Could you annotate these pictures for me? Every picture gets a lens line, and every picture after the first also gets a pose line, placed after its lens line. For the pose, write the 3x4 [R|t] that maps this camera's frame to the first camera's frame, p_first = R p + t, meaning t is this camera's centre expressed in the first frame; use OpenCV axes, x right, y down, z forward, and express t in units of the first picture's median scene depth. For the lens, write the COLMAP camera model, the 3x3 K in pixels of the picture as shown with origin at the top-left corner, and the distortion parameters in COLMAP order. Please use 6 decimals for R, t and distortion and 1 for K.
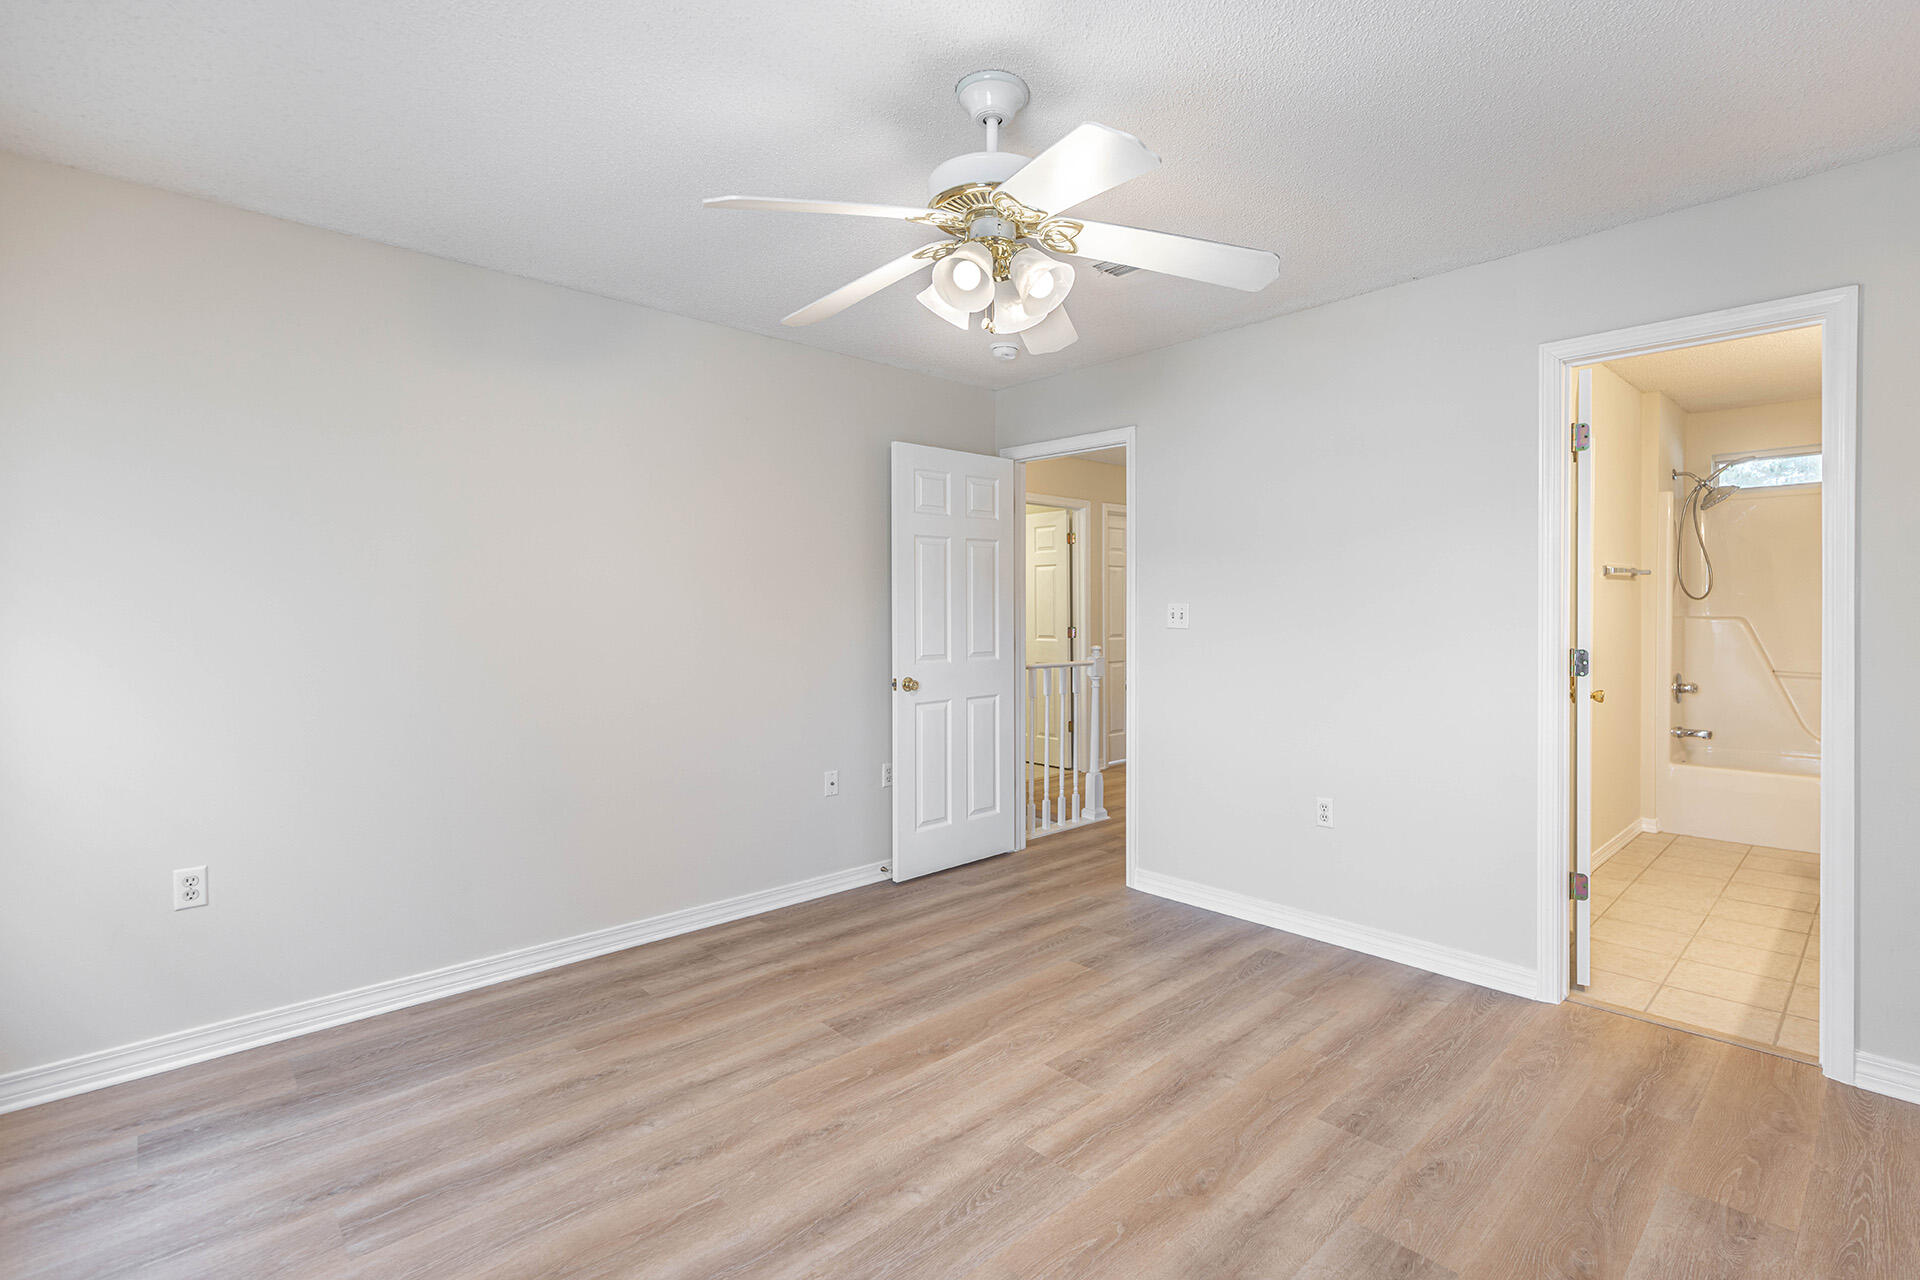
lens RADIAL K [[876.4, 0, 968.9], [0, 876.4, 609.8], [0, 0, 1]] dist [-0.000441, -0.000357]
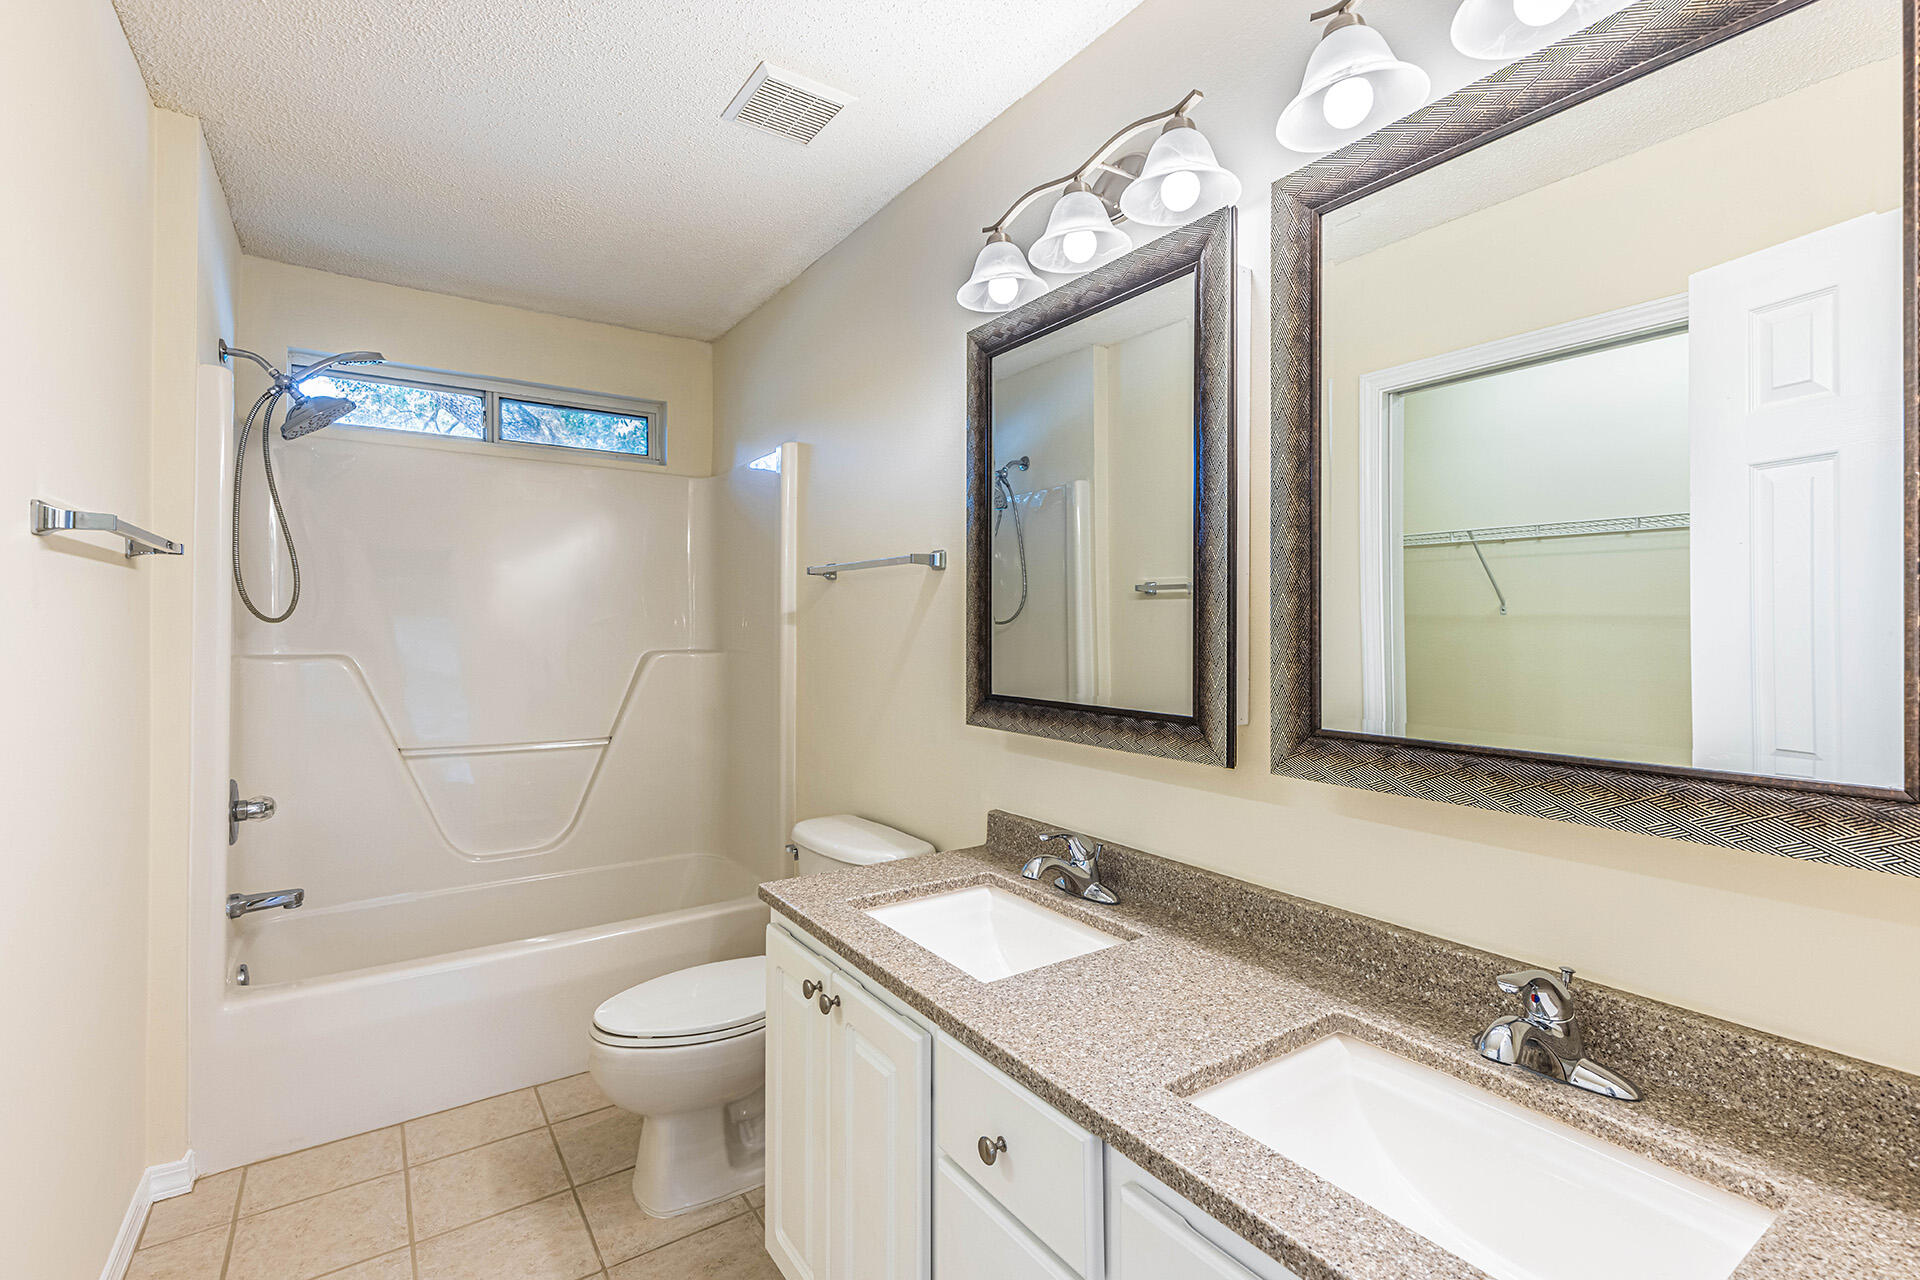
lens RADIAL K [[852.9, 0, 962.6], [0, 852.9, 618.6], [0, 0, 1]] dist [-0.012179, -0.000068]
pose [[0.125925, 0.013474, 0.991948, 0.418850], [0.003780, 0.999894, -0.014062, -0.004744], [-0.992033, 0.005520, 0.125860, 0.565903]]
